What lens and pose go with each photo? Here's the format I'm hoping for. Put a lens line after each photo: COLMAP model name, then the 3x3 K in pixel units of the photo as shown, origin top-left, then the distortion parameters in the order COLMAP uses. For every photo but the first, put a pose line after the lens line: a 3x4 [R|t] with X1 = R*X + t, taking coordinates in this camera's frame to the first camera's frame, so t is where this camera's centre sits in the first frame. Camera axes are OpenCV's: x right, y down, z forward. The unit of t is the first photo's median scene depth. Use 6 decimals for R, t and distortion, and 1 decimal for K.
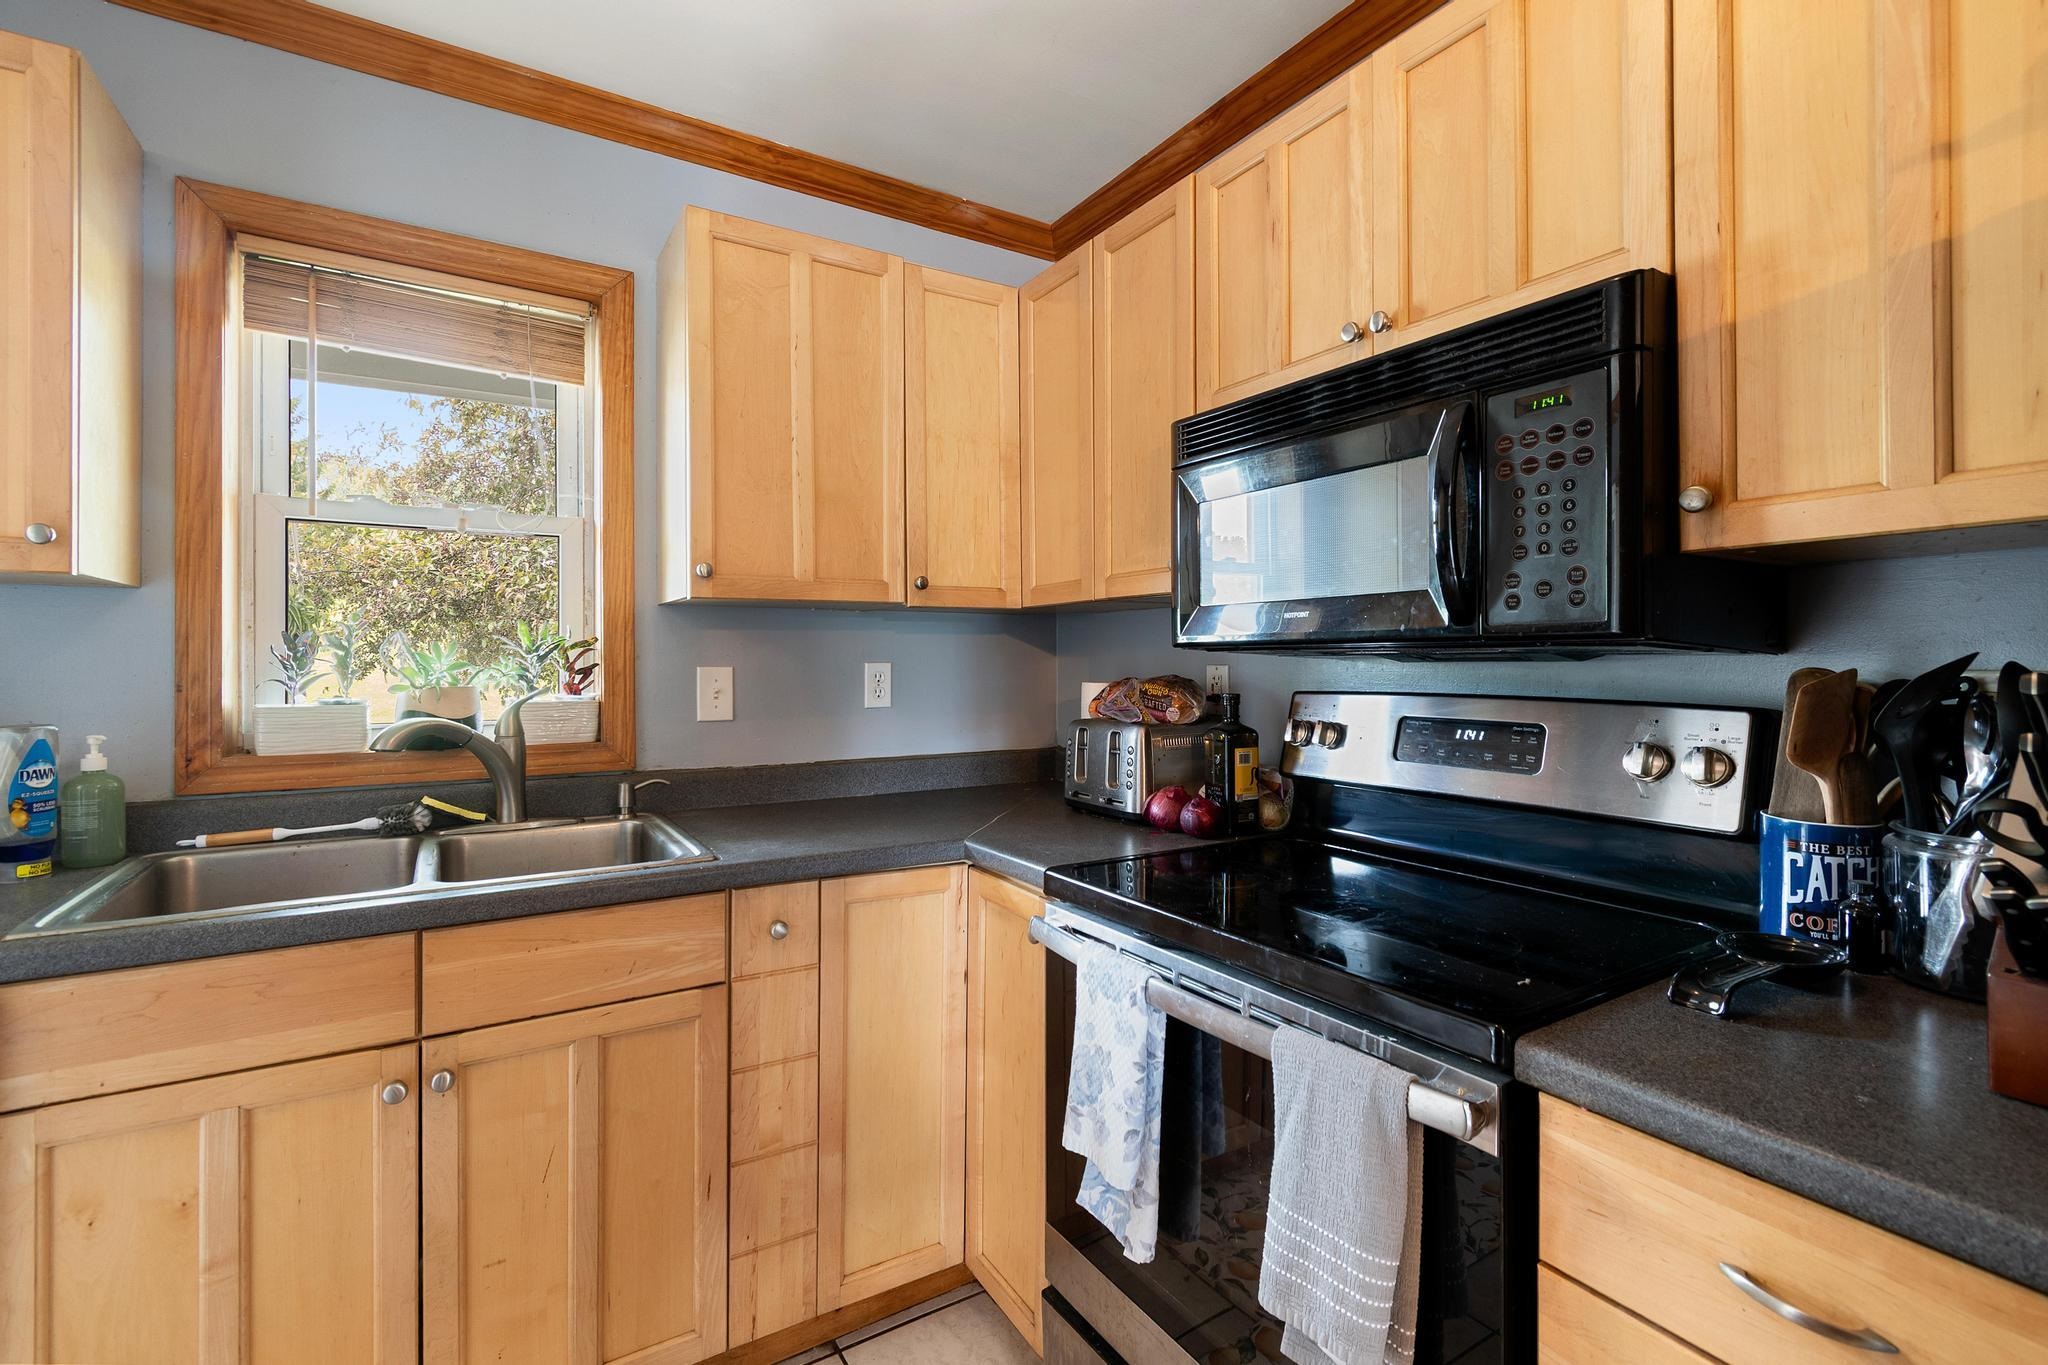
lens RADIAL K [[914.5, 0, 1025.2], [0, 914.5, 658.6], [0, 0, 1]] dist [0.002010, -0.001026]
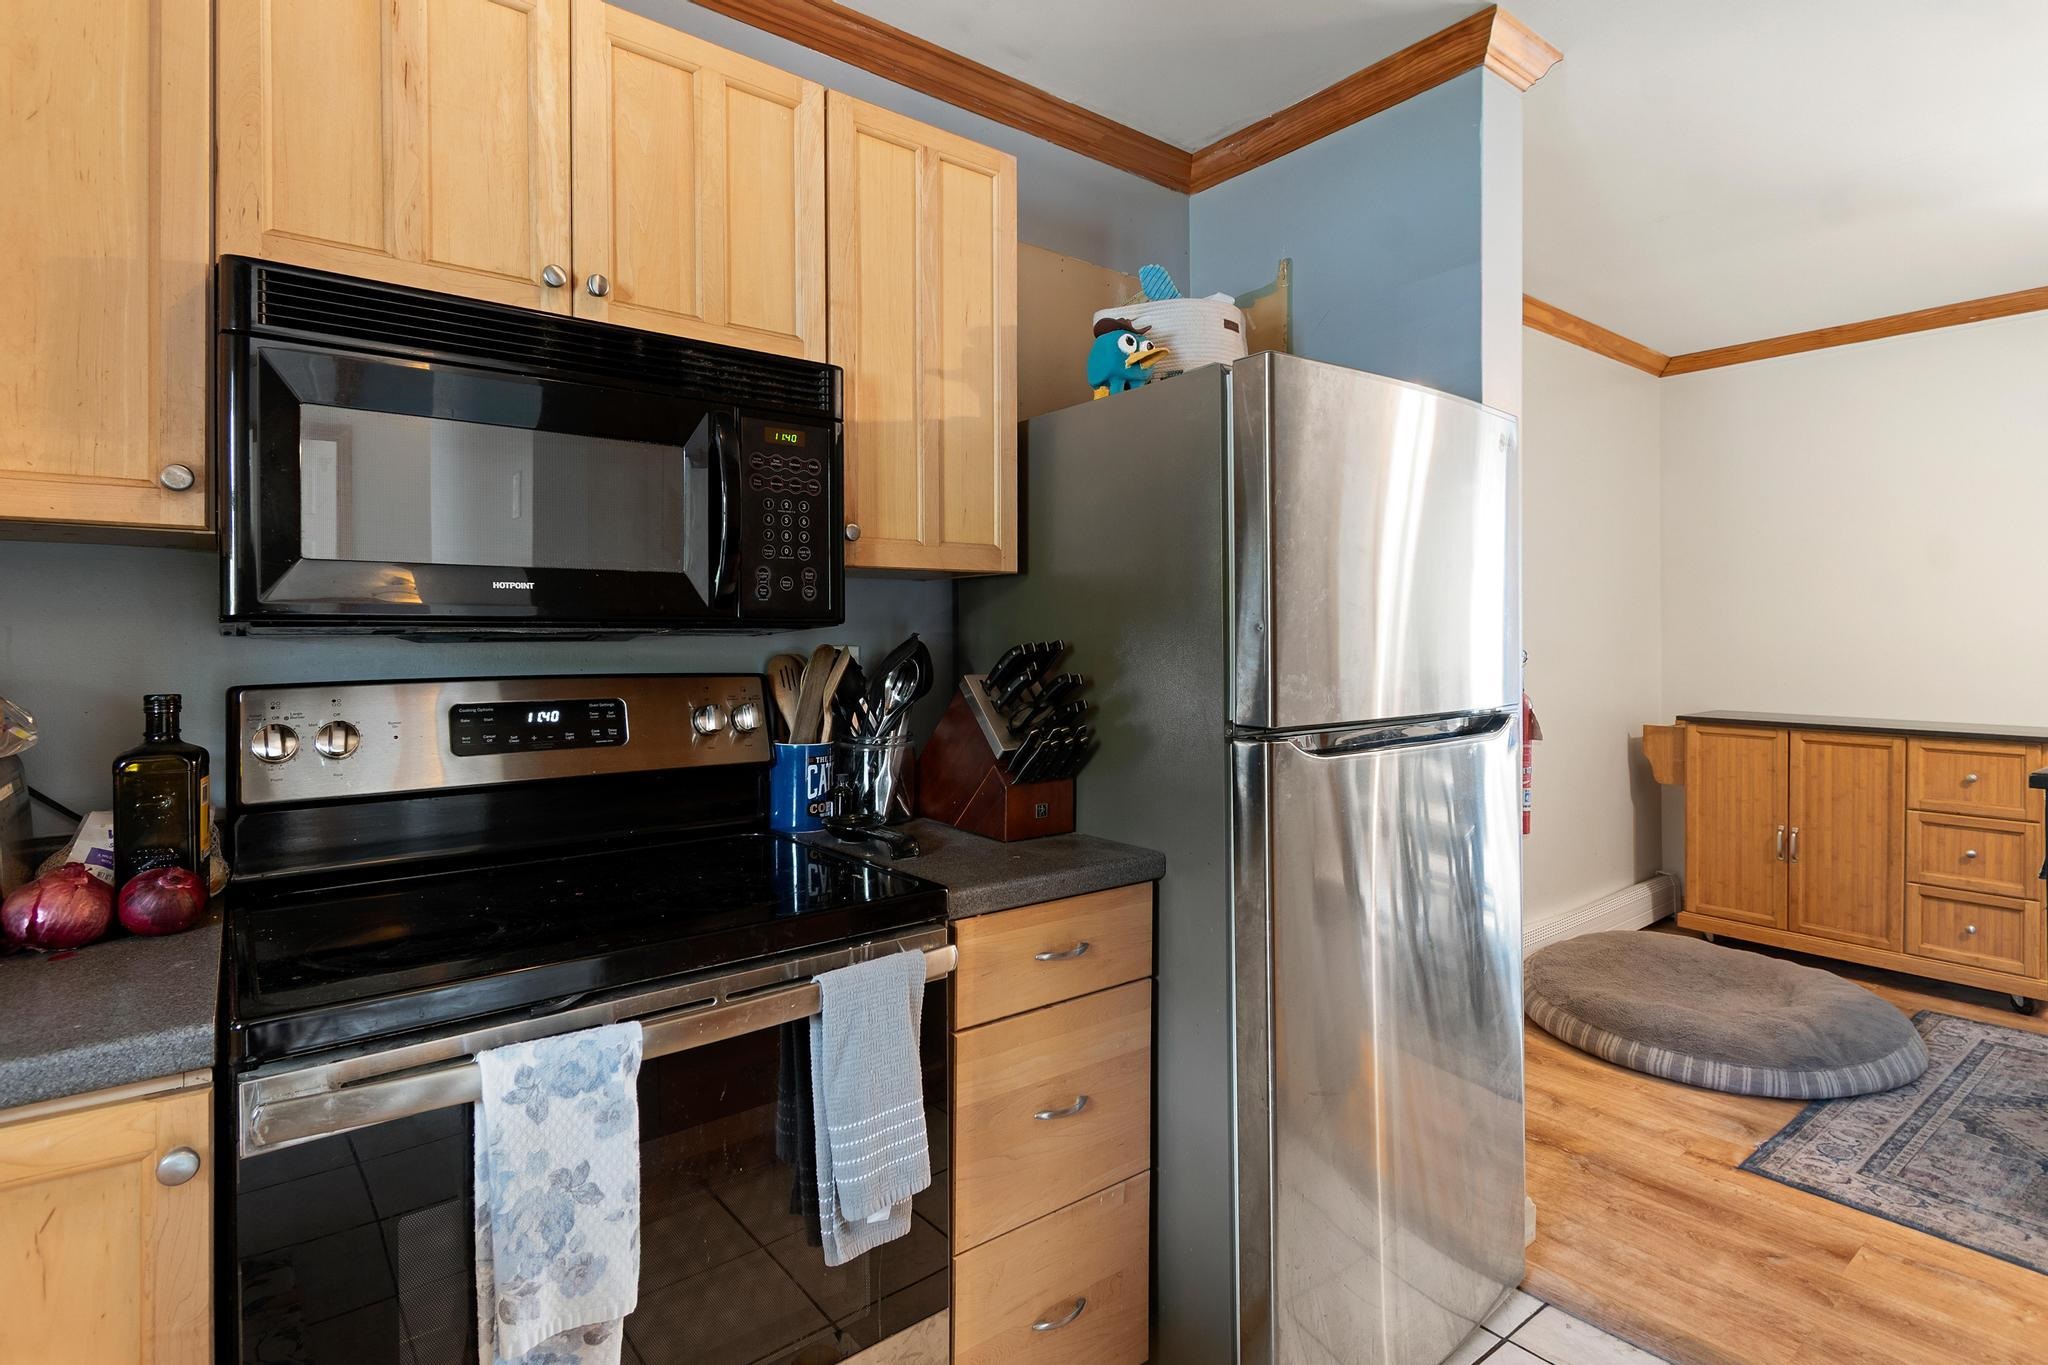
lens RADIAL K [[1006.7, 0, 1024.6], [0, 1006.7, 640.2], [0, 0, 1]] dist [-0.000343, -0.001594]
pose [[-0.106411, 0.000772, 0.994322, -0.563943], [0.000356, 1.000000, -0.000738, 0.002396], [-0.994322, 0.000276, -0.106411, 0.534836]]
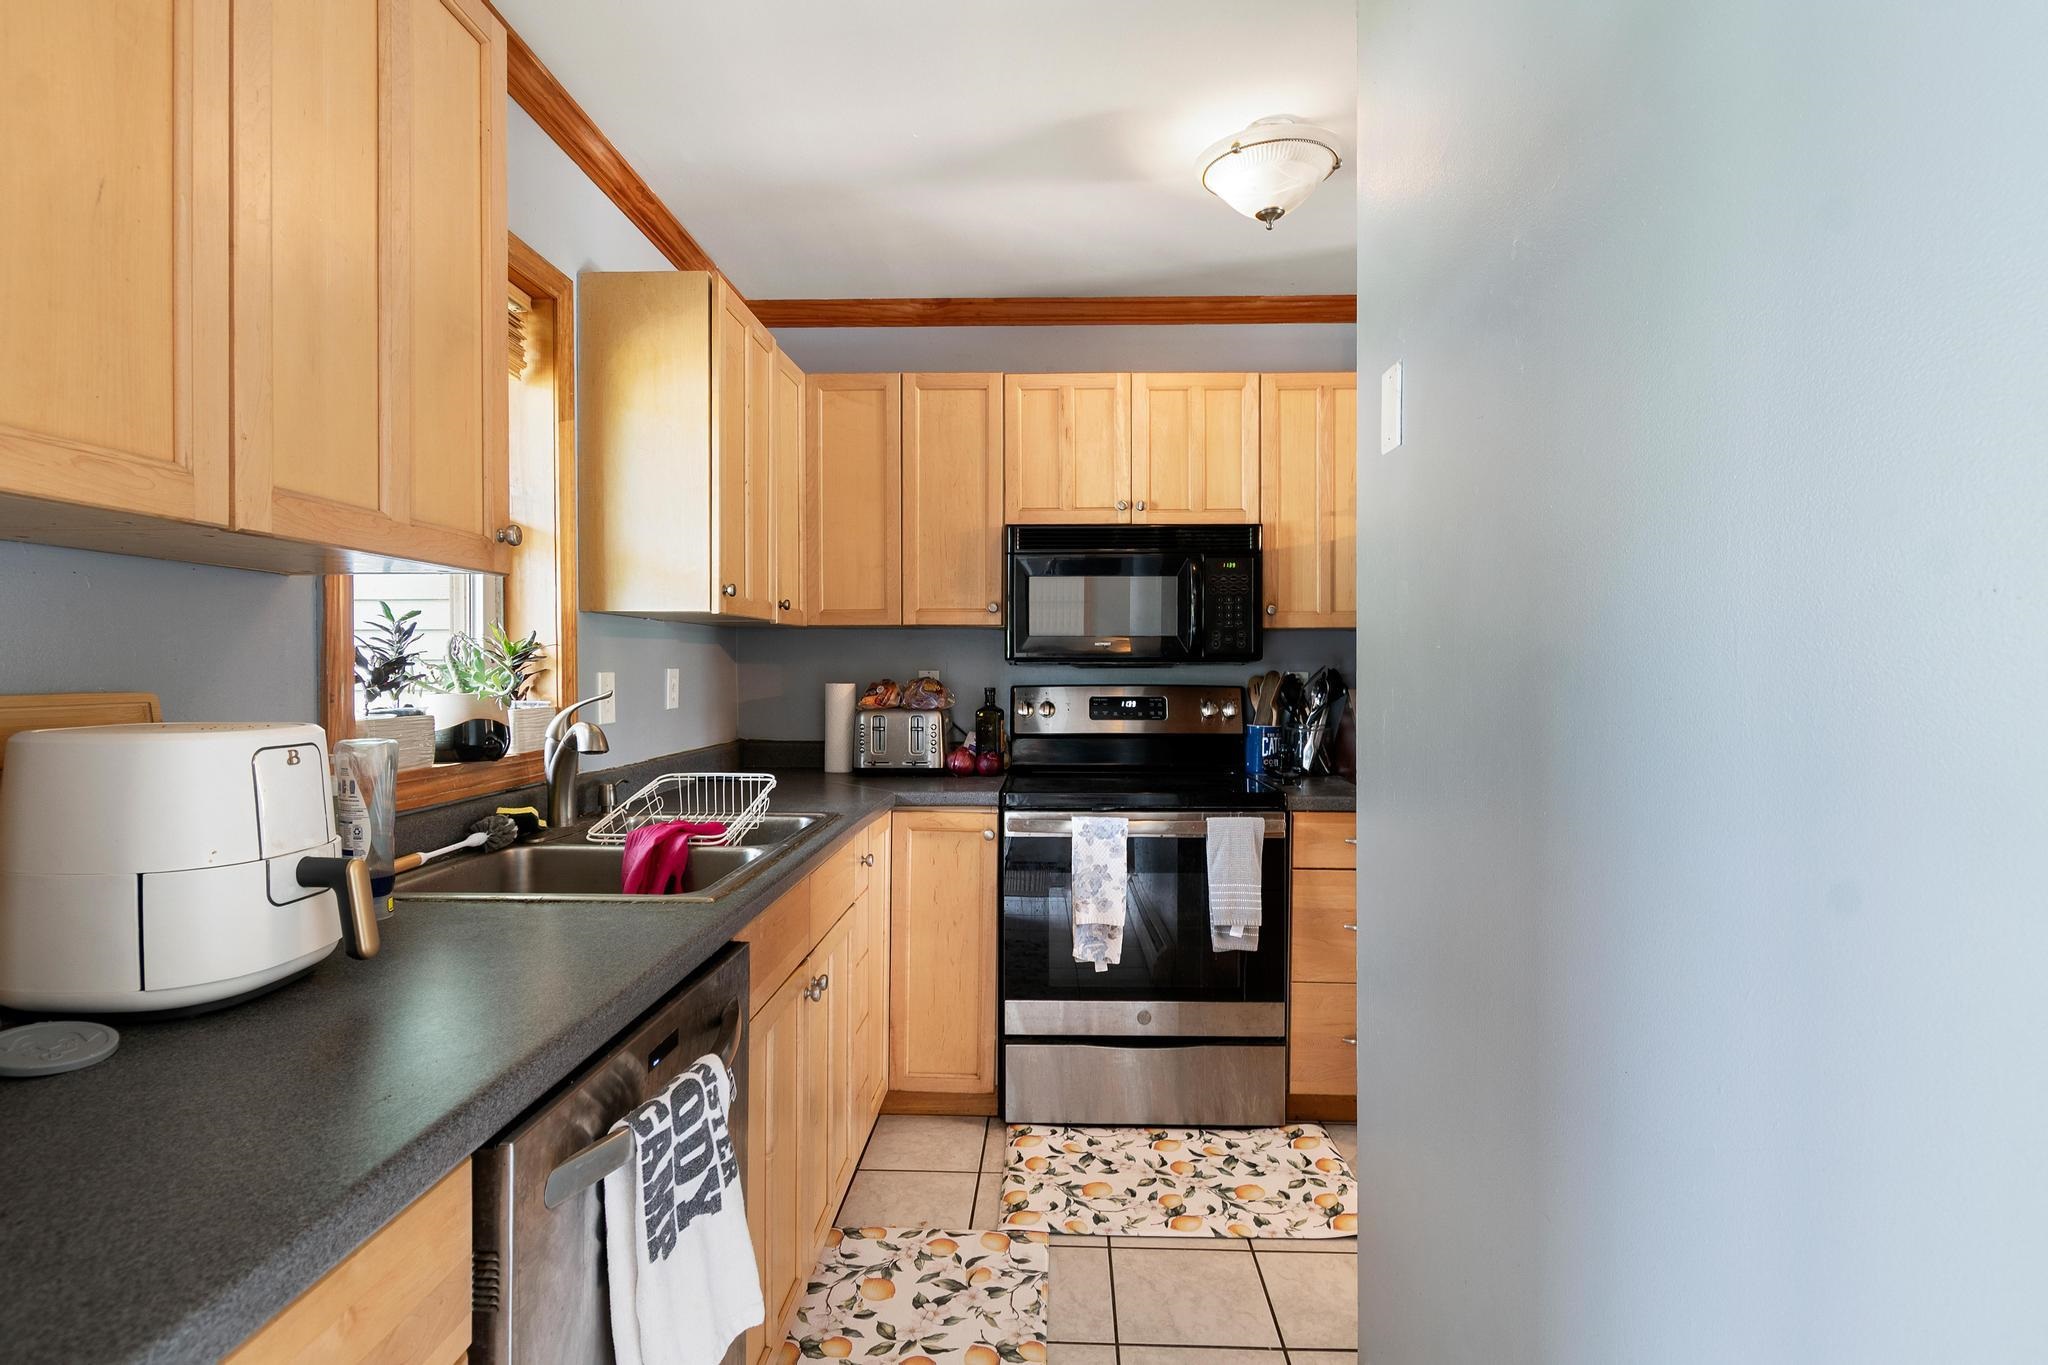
lens RADIAL K [[994.4, 0, 1029.3], [0, 994.4, 672.4], [0, 0, 1]] dist [-0.001030, -0.000250]
pose [[0.551391, -0.002504, 0.834243, -1.319673], [-0.004377, 0.999973, 0.005894, 0.000512], [-0.834235, -0.006902, 0.551366, -0.034346]]
